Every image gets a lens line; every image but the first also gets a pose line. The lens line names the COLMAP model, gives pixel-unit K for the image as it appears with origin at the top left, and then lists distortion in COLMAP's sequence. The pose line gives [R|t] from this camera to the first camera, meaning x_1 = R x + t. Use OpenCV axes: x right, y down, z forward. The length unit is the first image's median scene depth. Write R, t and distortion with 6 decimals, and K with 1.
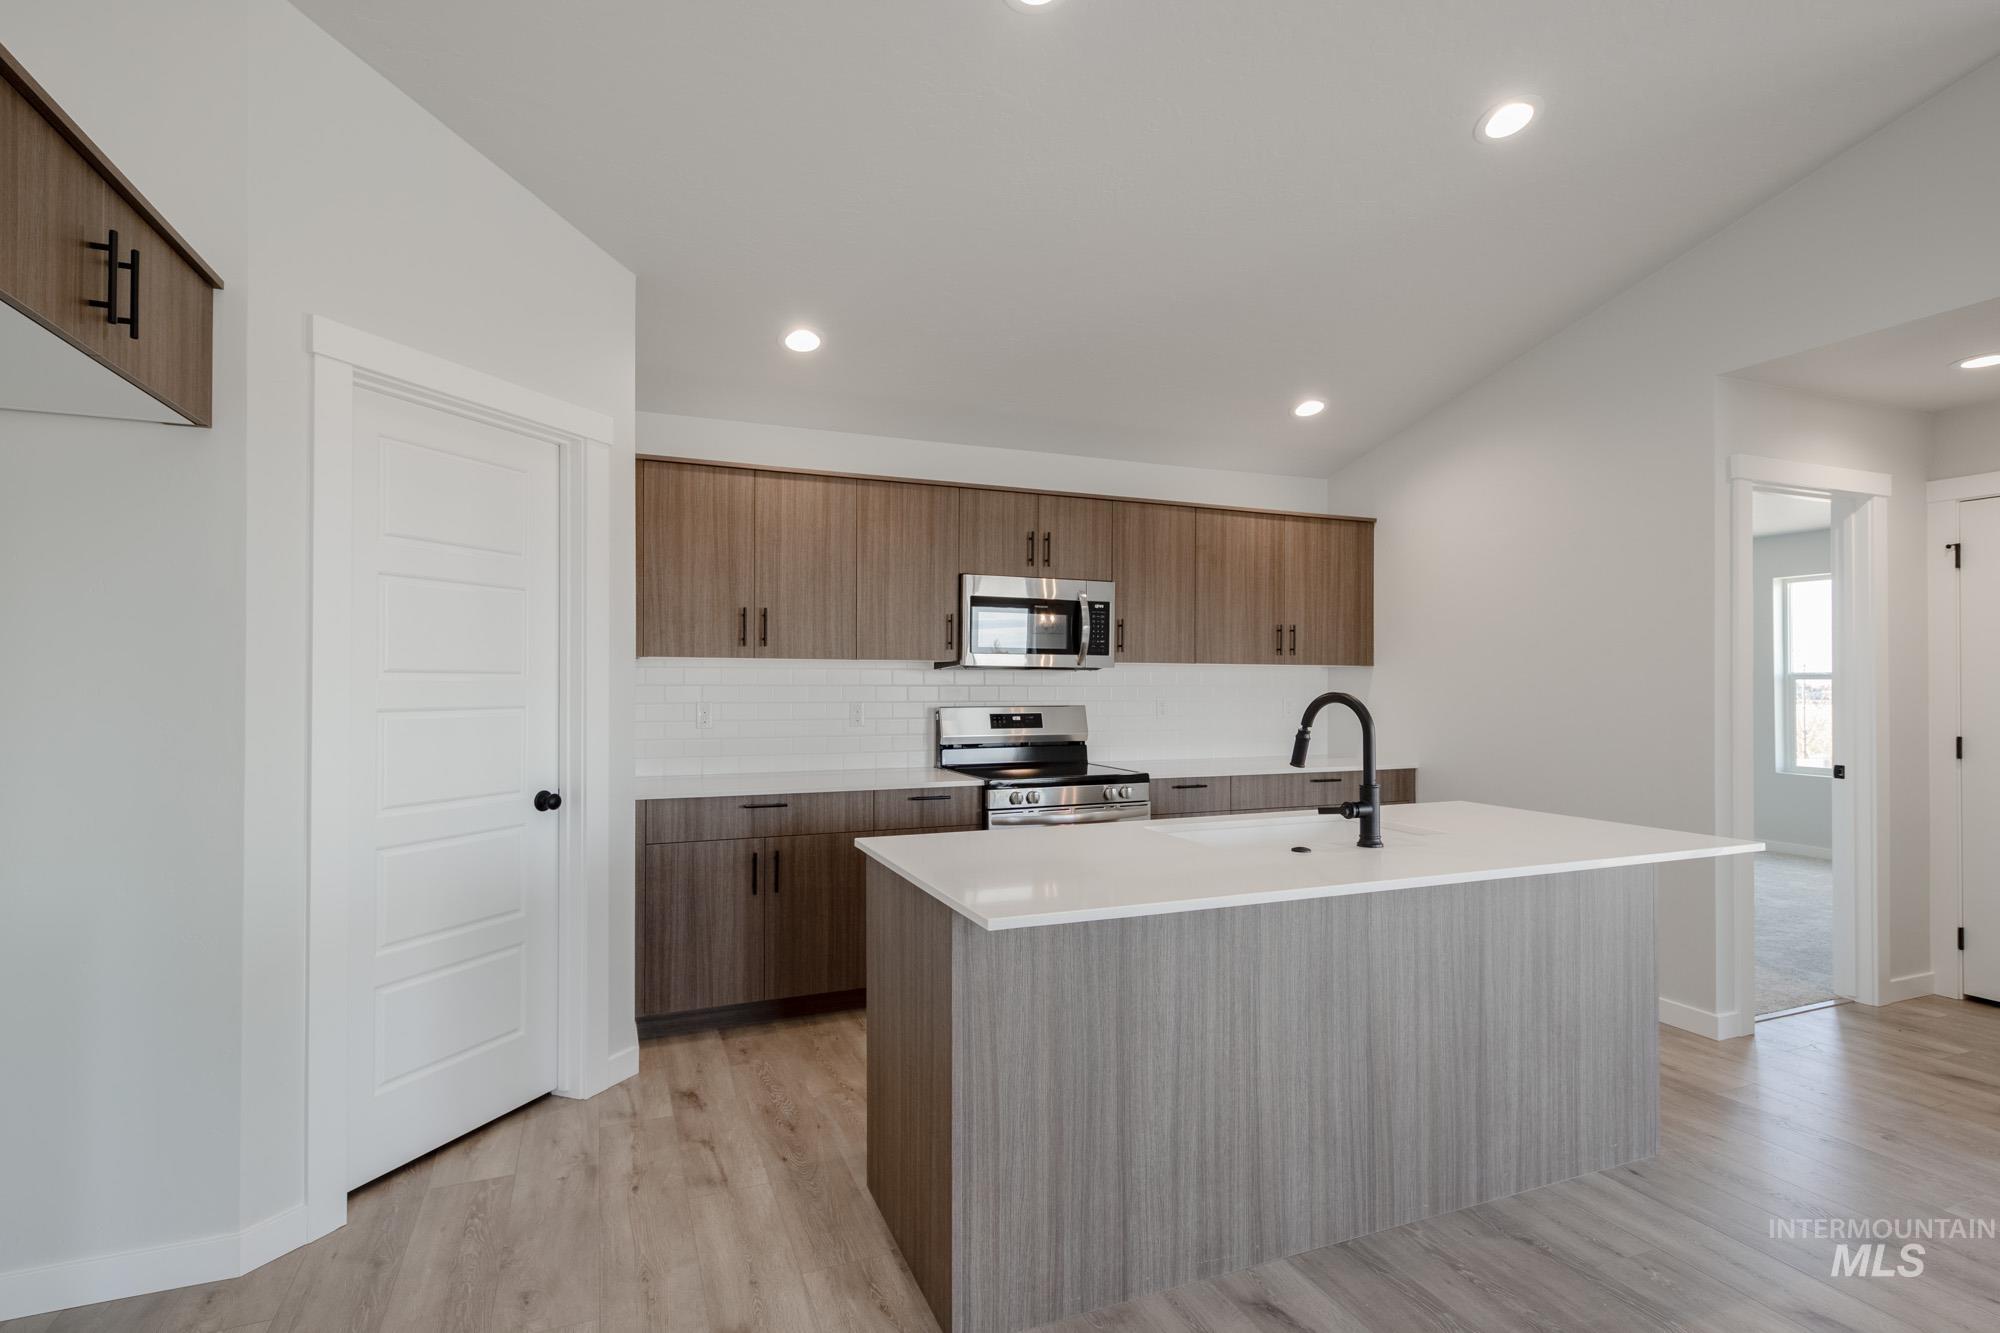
lens RADIAL K [[959.1, 0, 997.6], [0, 959.1, 684.0], [0, 0, 1]] dist [0.002148, -0.000274]
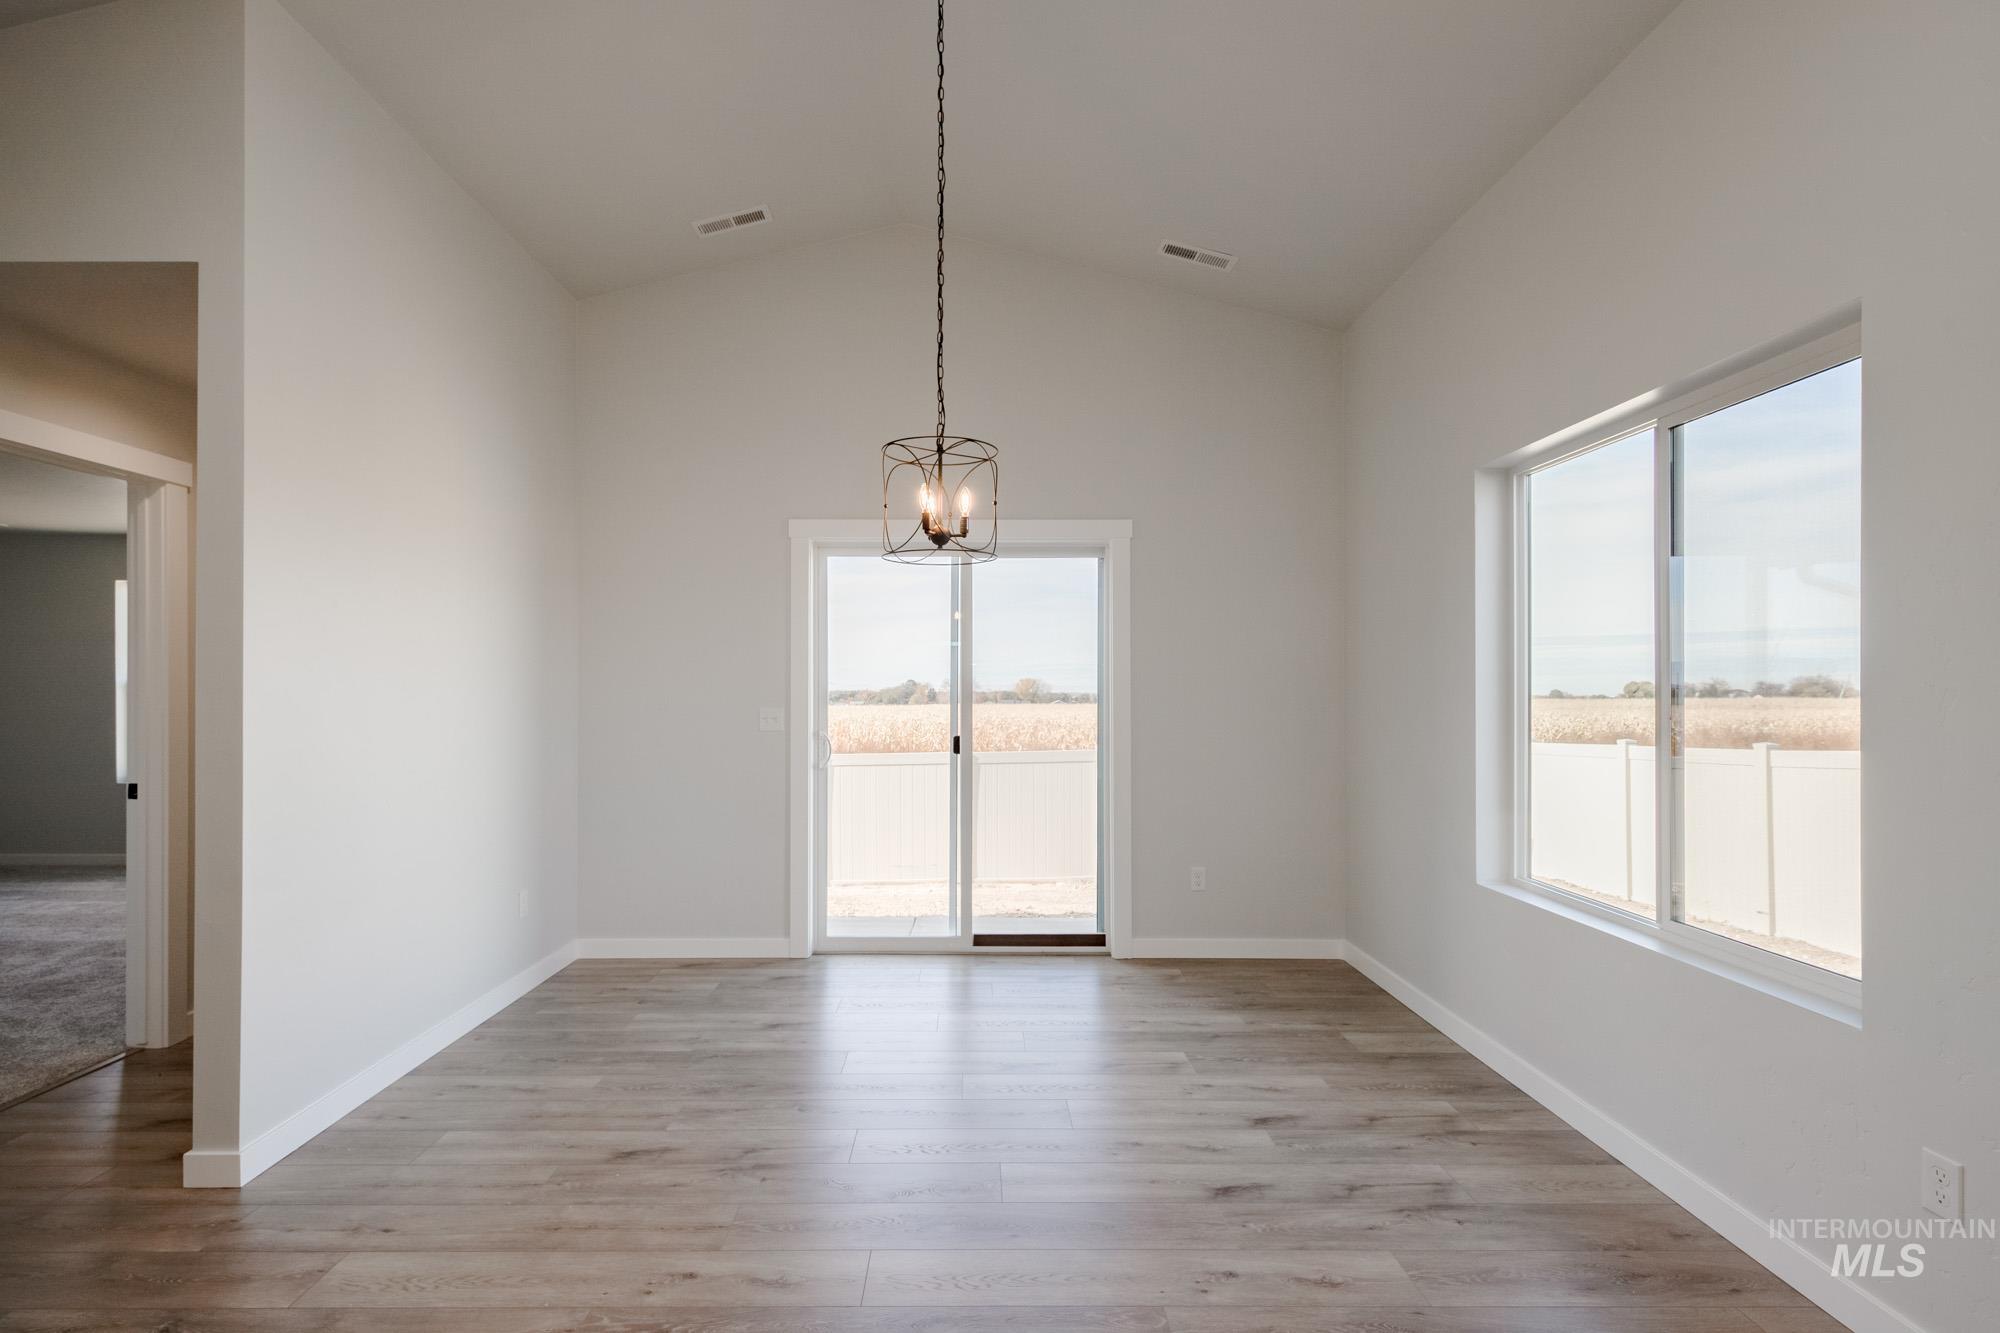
lens RADIAL K [[959.1, 0, 997.6], [0, 959.1, 684.0], [0, 0, 1]] dist [0.002148, -0.000274]
pose [[0.355805, 0.004981, 0.934547, 0.349049], [-0.002925, 0.999987, -0.004216, -0.004632], [-0.934555, -0.001233, 0.355815, -0.053503]]
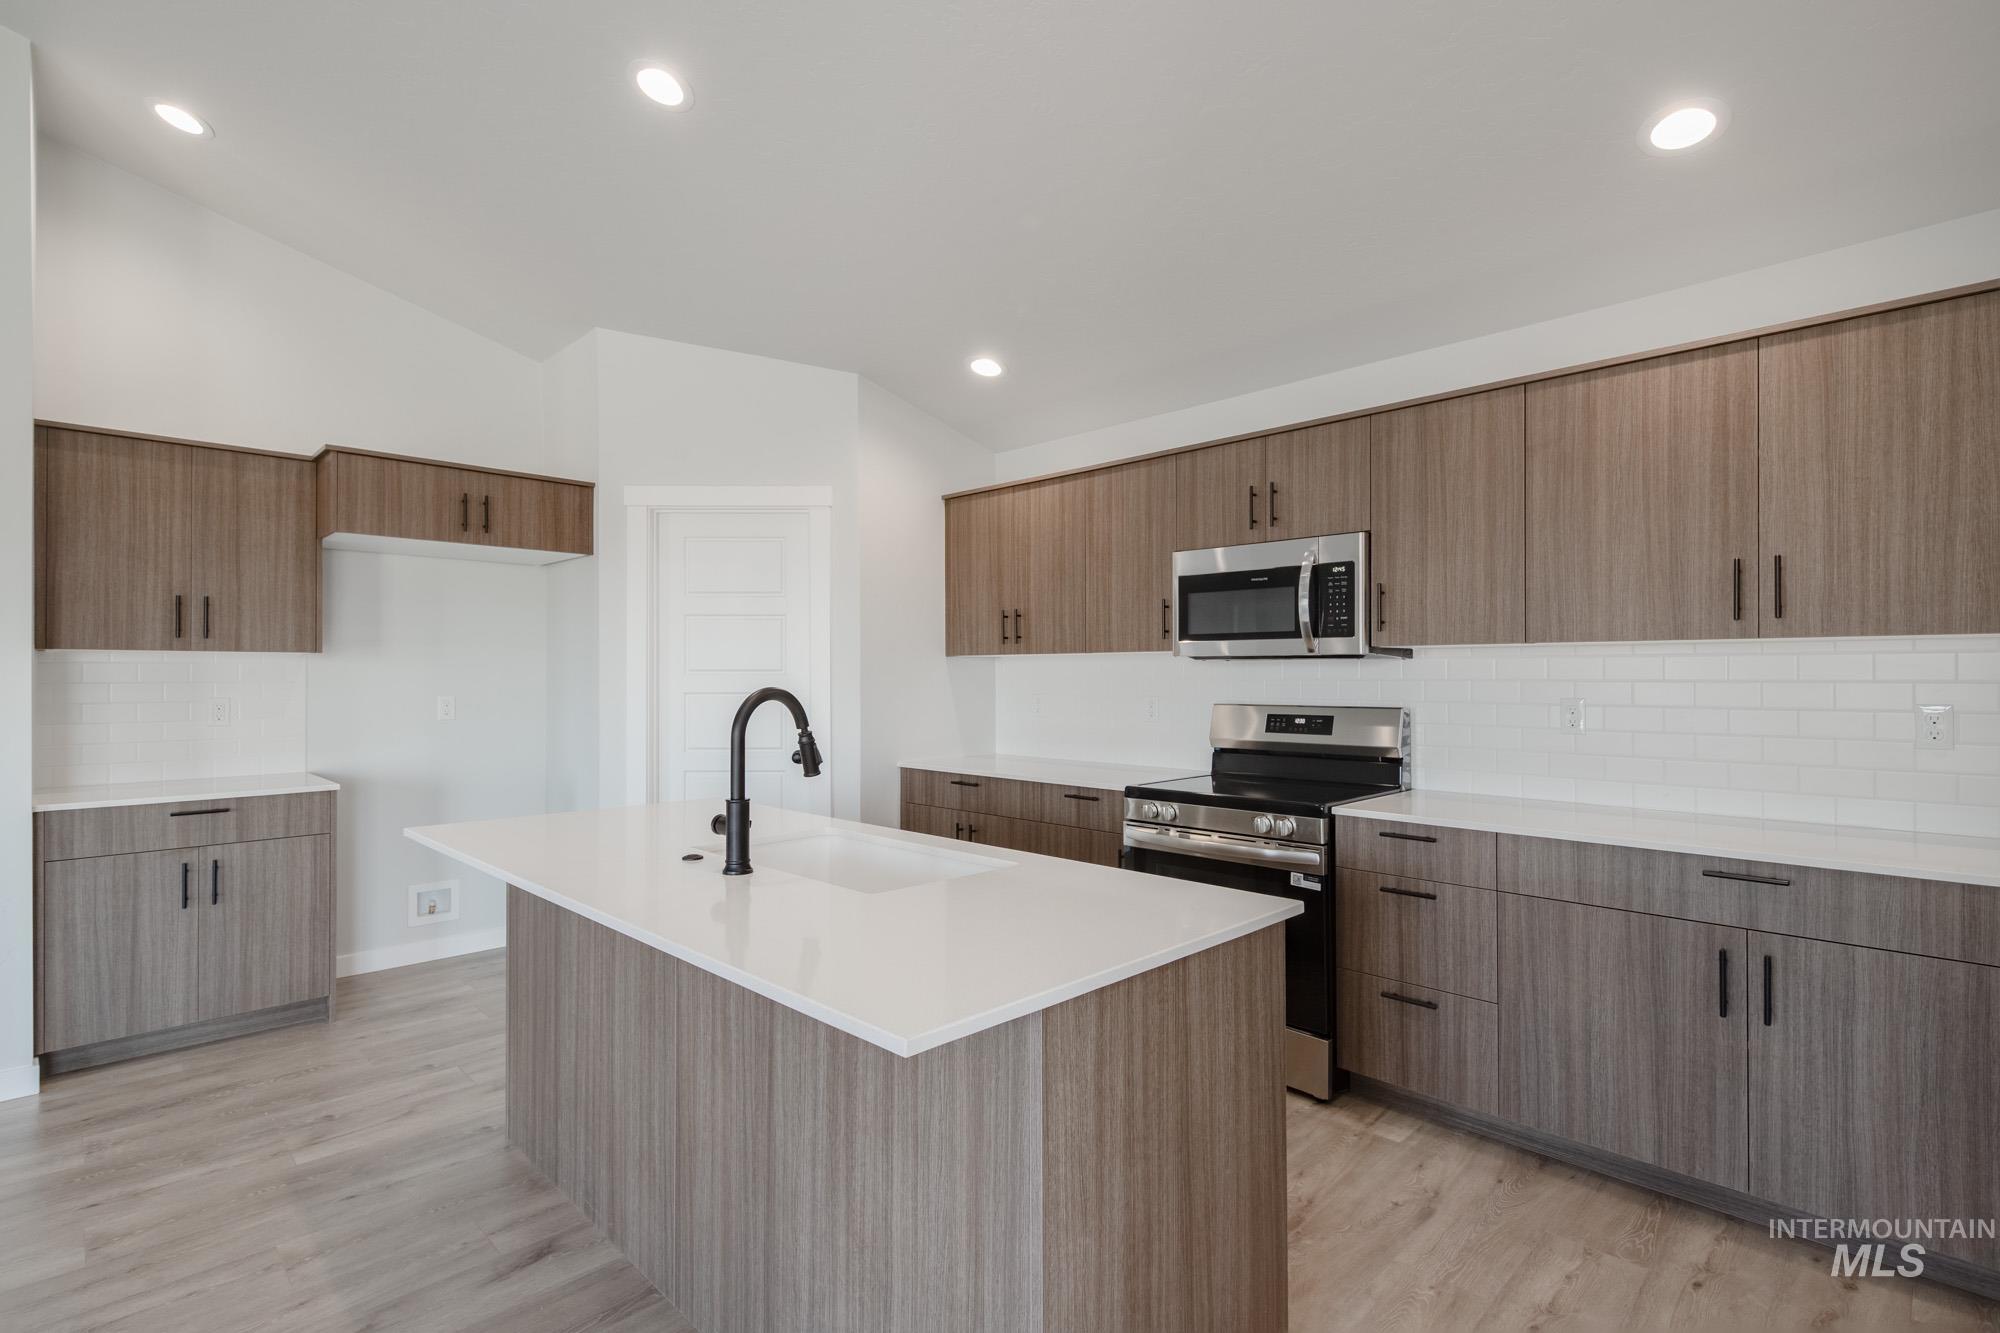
lens RADIAL K [[949.3, 0, 993.6], [0, 949.3, 677.2], [0, 0, 1]] dist [0.006789, -0.000166]
pose [[0.382270, -0.001867, -0.924049, 0.765454], [0.002148, 0.999997, -0.001132, 0.000500], [0.924048, -0.001553, 0.382273, 0.559375]]
